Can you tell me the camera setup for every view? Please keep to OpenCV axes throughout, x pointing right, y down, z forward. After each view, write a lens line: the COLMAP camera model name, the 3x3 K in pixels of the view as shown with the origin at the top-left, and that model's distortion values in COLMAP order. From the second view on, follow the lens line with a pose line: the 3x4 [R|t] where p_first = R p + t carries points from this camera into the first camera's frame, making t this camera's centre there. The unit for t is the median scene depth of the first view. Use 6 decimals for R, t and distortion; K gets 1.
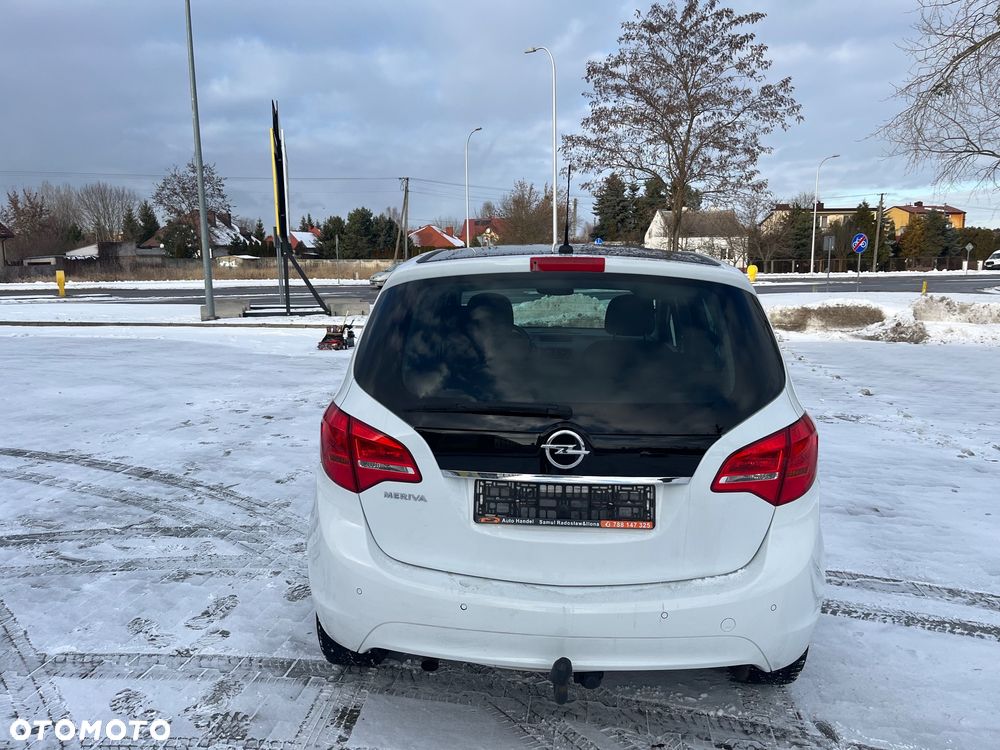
lens RADIAL K [[756.7, 0, 501.6], [0, 756.7, 379.4], [0, 0, 1]] dist [0.072106, -0.100092]
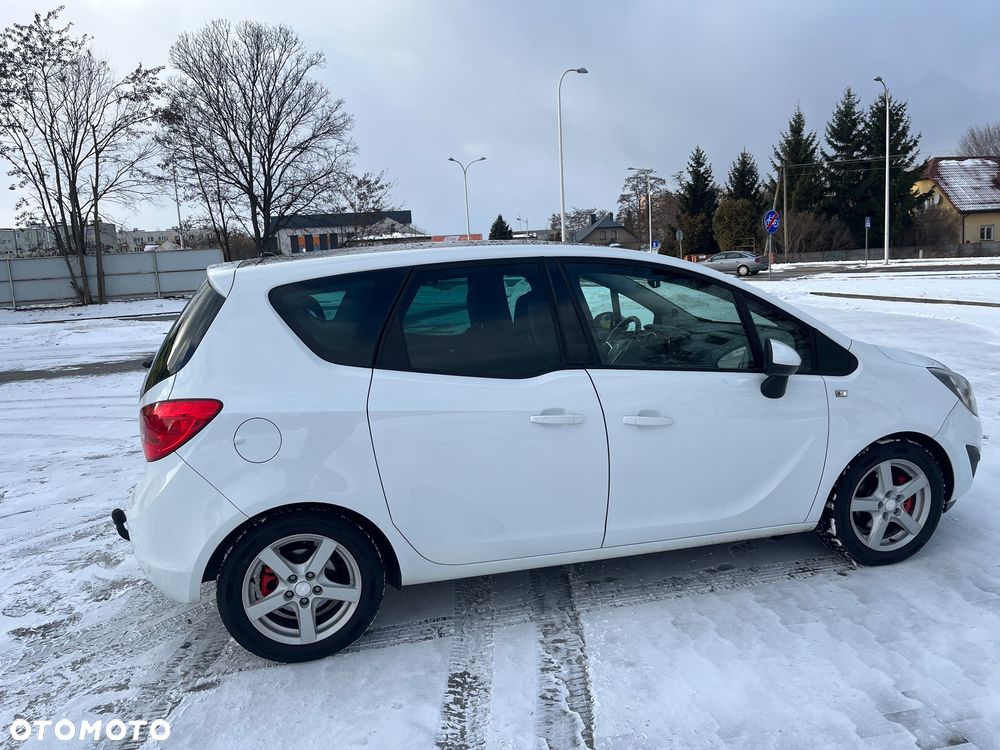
lens RADIAL K [[756.7, 0, 496.9], [0, 756.7, 381.5], [0, 0, 1]] dist [0.072106, -0.100092]
pose [[0.306755, 0.142903, -0.941000, 0.657251], [-0.105856, 0.987653, 0.115480, -0.067196], [0.945884, 0.064187, 0.318094, 0.433474]]
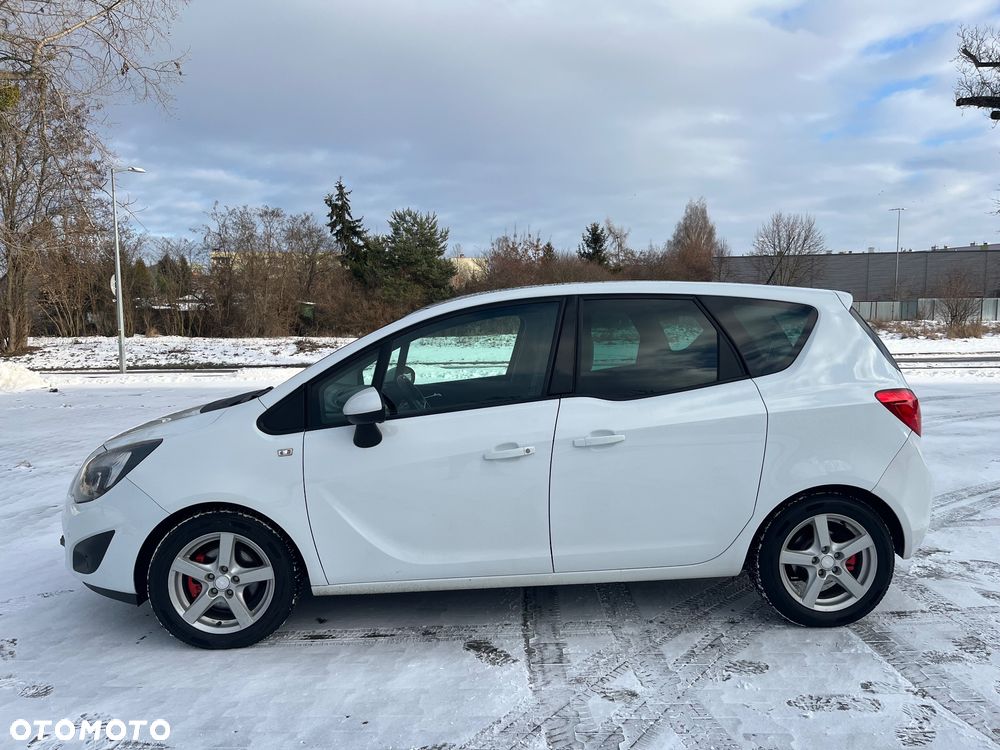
lens RADIAL K [[756.7, 0, 496.6], [0, 756.7, 381.1], [0, 0, 1]] dist [0.072106, -0.100092]
pose [[-0.120182, -0.083135, 0.989265, -0.630684], [0.171828, 0.979706, 0.103206, -0.105345], [-0.977769, 0.182386, -0.103458, 0.774344]]
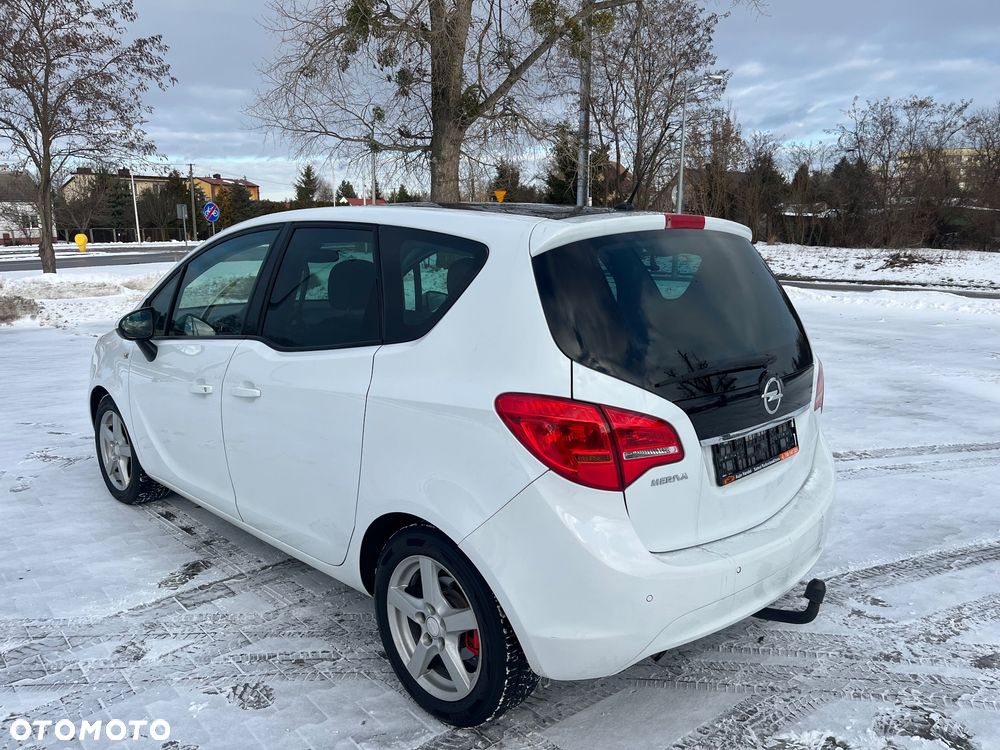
lens RADIAL K [[756.7, 0, 496.8], [0, 756.7, 380.4], [0, 0, 1]] dist [0.072106, -0.100092]
pose [[0.660072, -0.147951, 0.736488, -0.351387], [0.118357, 0.988650, 0.092530, -0.027180], [-0.741819, 0.026091, 0.670092, 0.208283]]
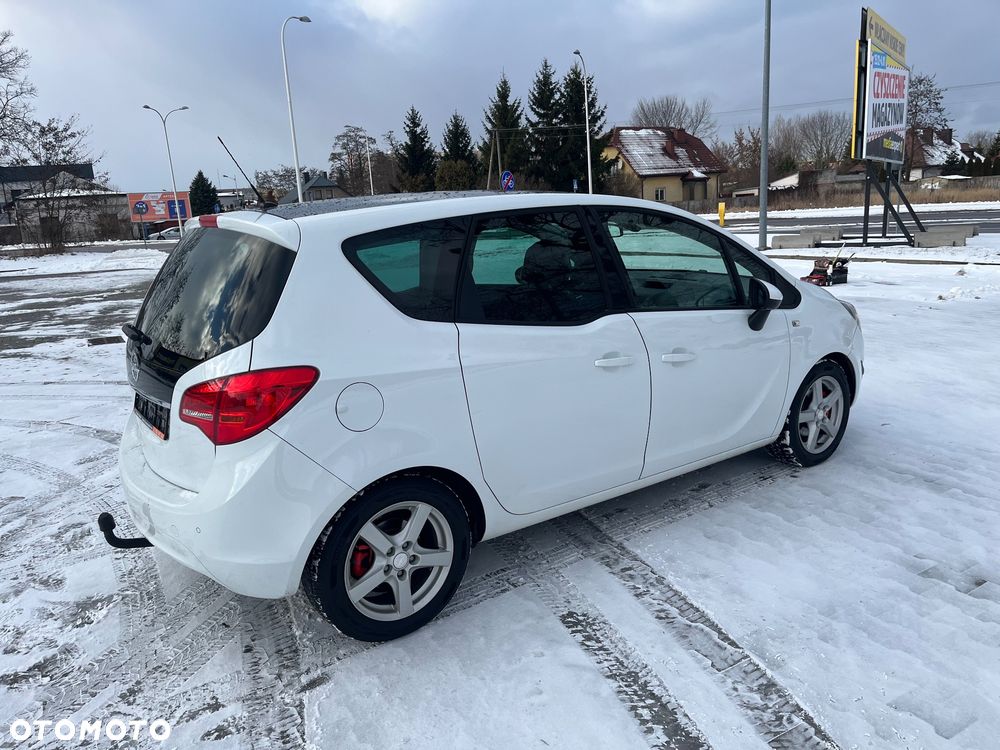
lens RADIAL K [[756.7, 0, 505.2], [0, 756.7, 375.0], [0, 0, 1]] dist [0.072106, -0.100092]
pose [[0.638501, 0.142062, -0.756396, 0.549912], [-0.074517, 0.989610, 0.122960, -0.038252], [0.766005, -0.022146, 0.642453, 0.234248]]
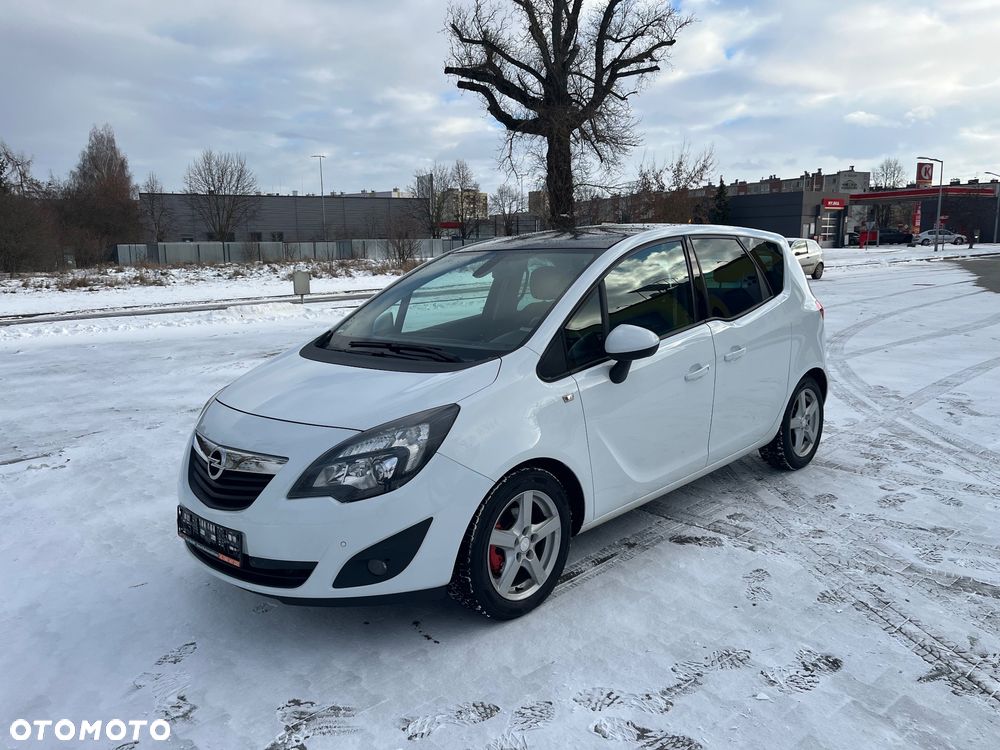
lens RADIAL K [[756.7, 0, 504.8], [0, 756.7, 379.5], [0, 0, 1]] dist [0.072106, -0.100092]
pose [[-0.759962, -0.093187, 0.643252, -0.385884], [0.130336, 0.947718, 0.291278, -0.198296], [-0.636765, 0.305199, -0.708085, 1.275700]]
